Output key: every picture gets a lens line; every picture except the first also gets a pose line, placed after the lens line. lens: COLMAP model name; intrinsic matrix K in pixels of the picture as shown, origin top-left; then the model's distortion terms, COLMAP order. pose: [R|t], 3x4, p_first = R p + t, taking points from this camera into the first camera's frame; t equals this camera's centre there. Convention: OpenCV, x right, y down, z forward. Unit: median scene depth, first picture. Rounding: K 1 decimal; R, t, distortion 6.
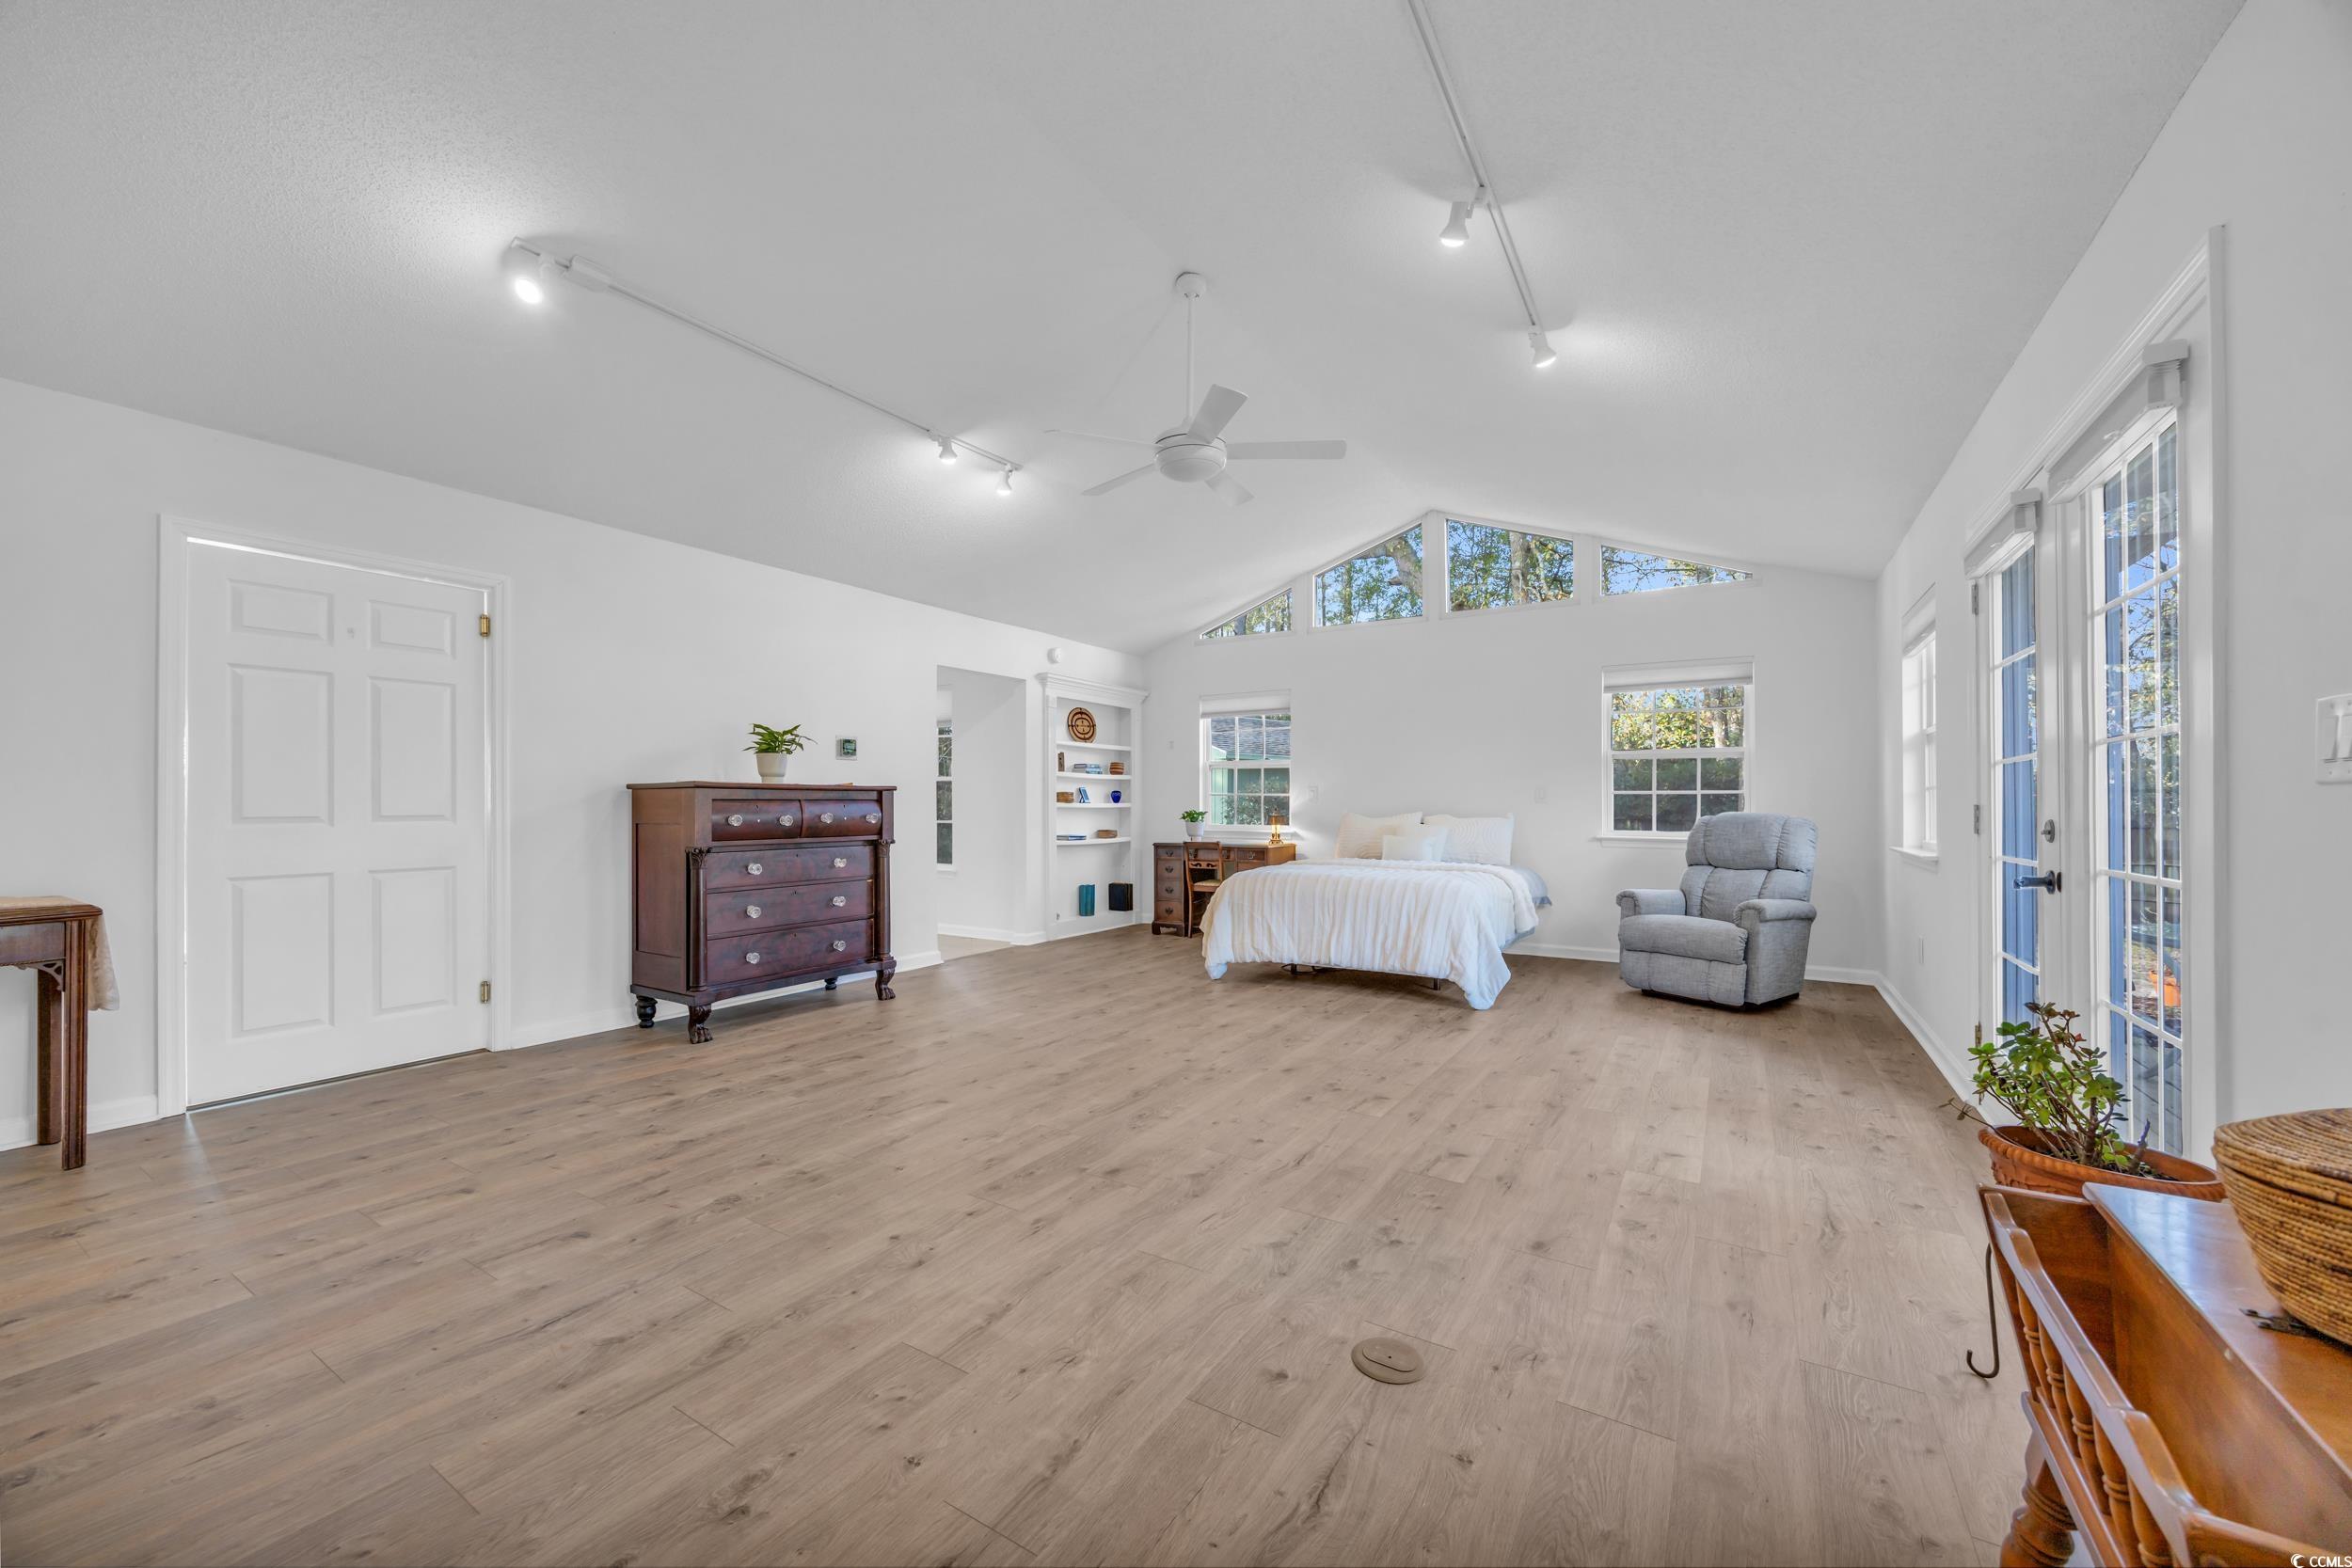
lens RADIAL K [[906.5, 0, 1181.9], [0, 906.5, 795.2], [0, 0, 1]] dist [0.004007, 0.000053]
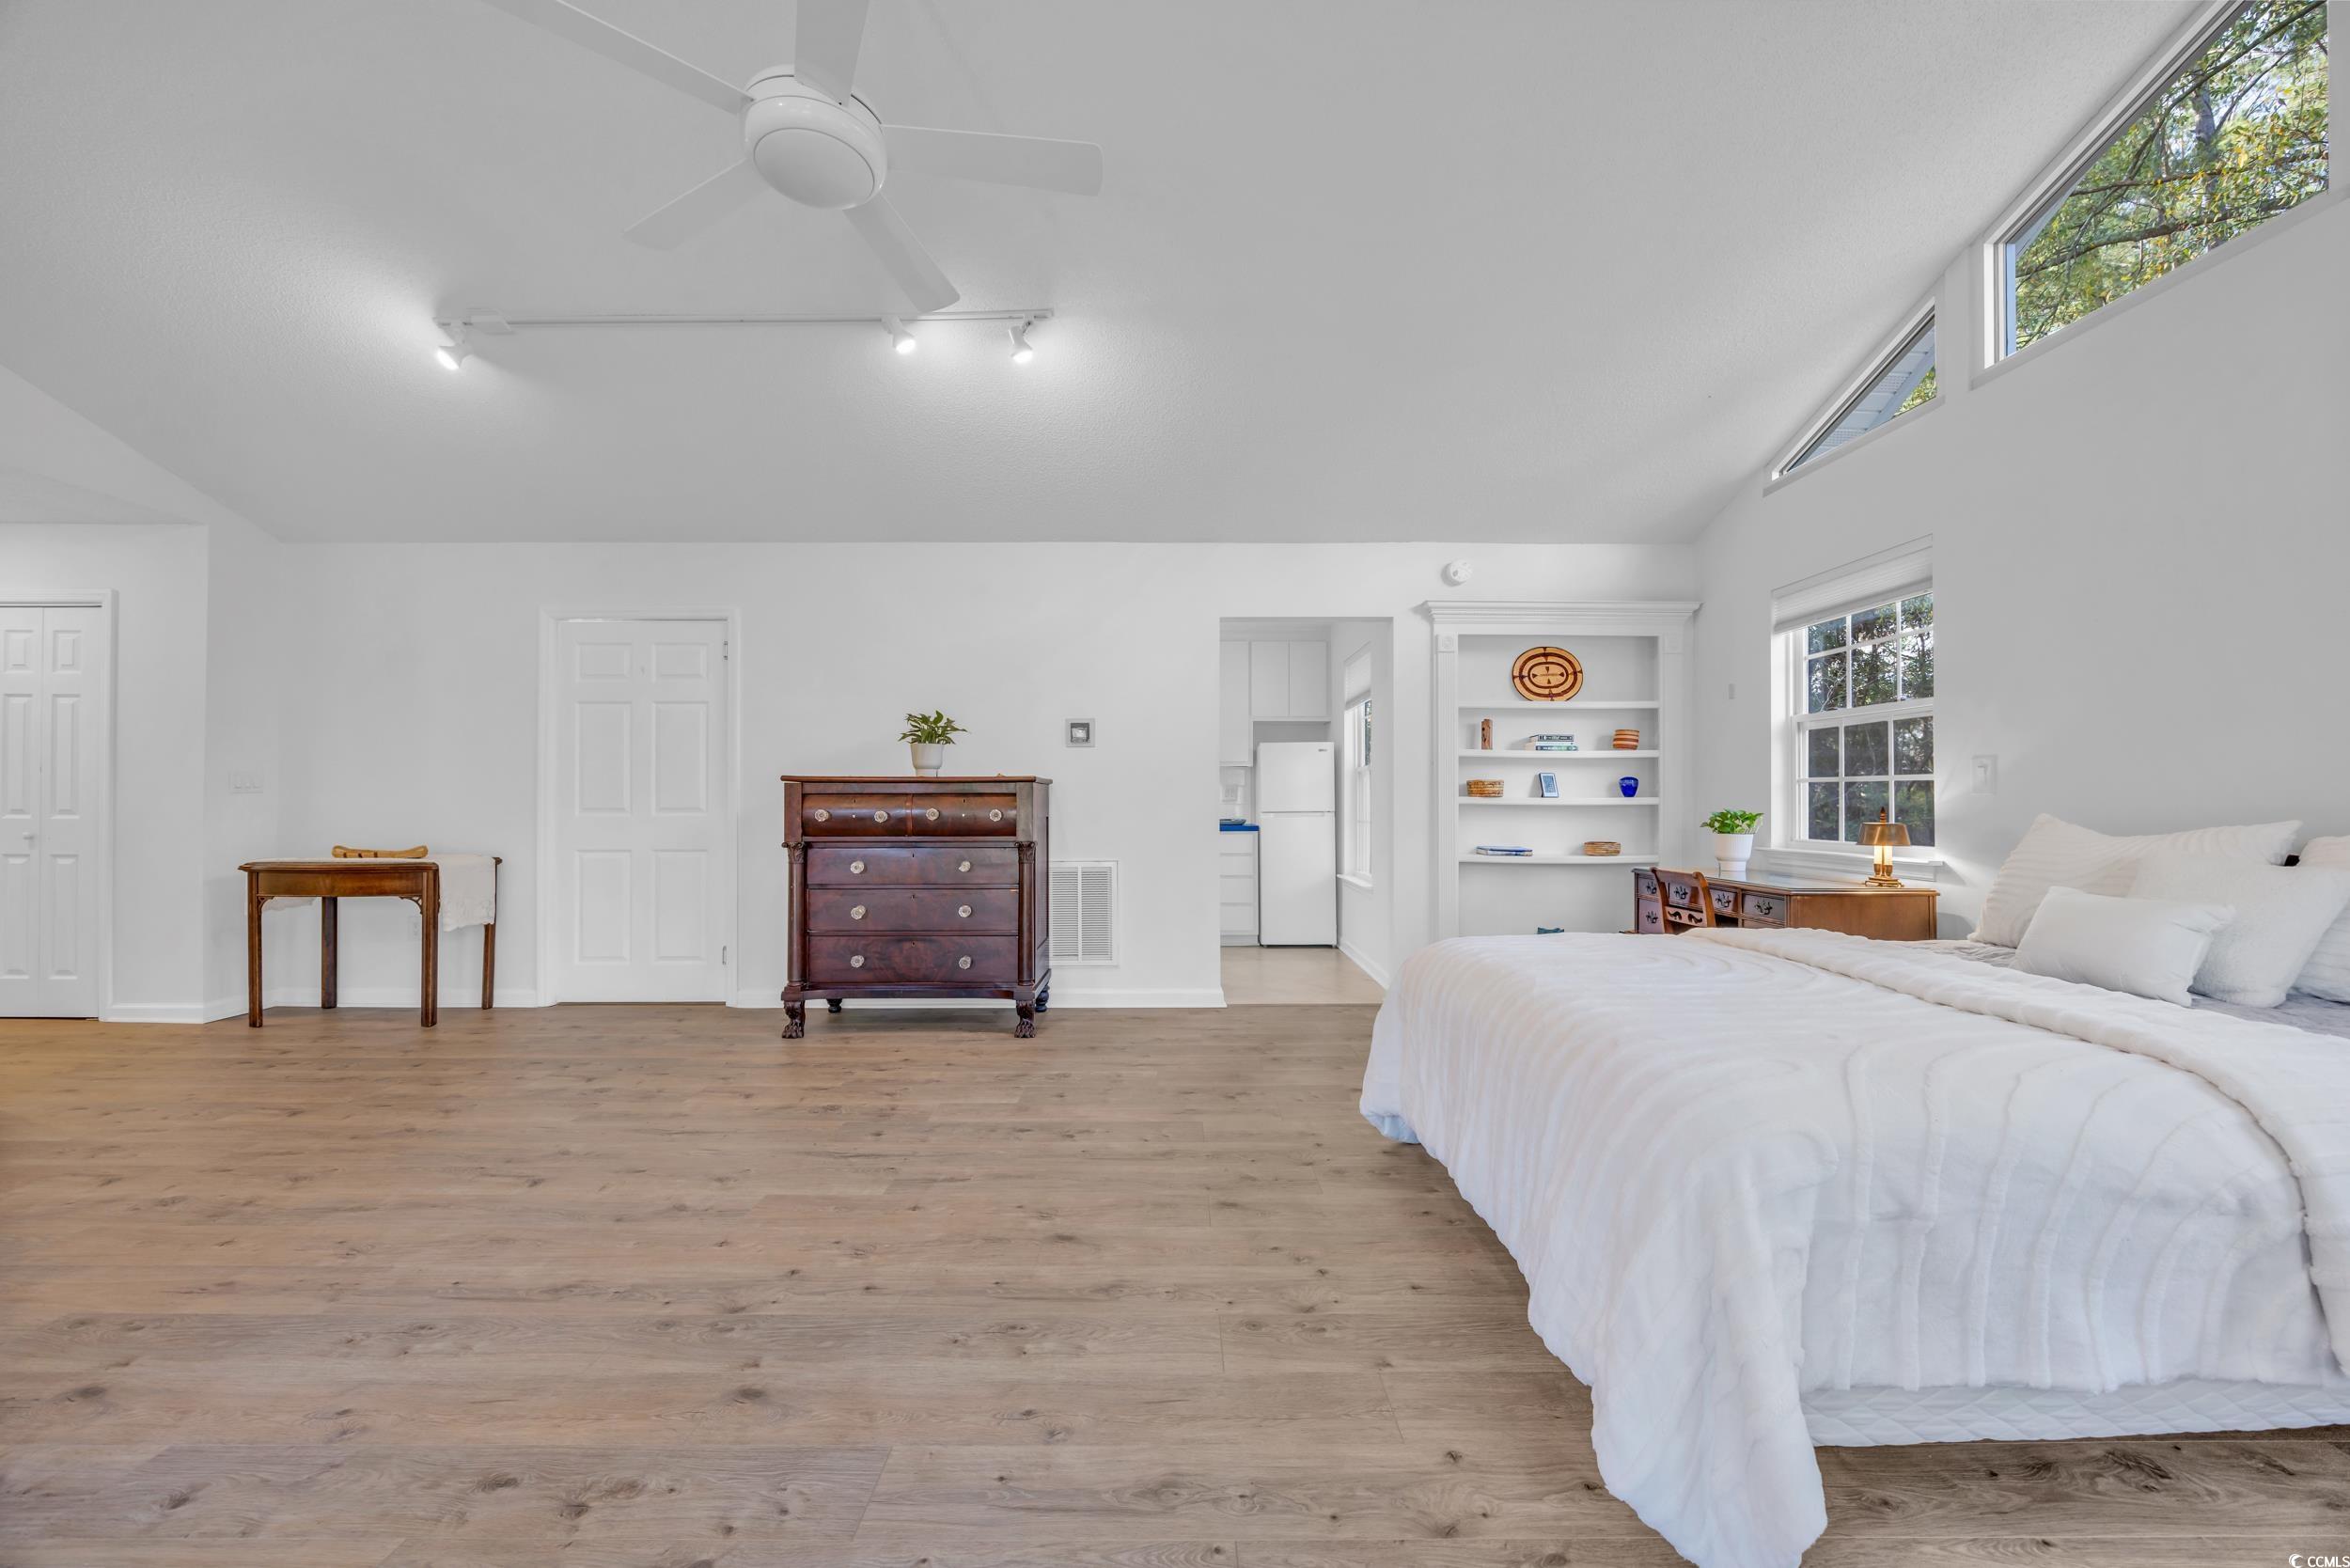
lens RADIAL K [[905.8, 0, 1187.0], [0, 905.8, 793.0], [0, 0, 1]] dist [0.004007, 0.000053]
pose [[0.522882, -0.006778, -0.852378, 0.482853], [0.007485, 0.999966, -0.003360, 0.009438], [0.852372, -0.004623, 0.522915, 0.752424]]
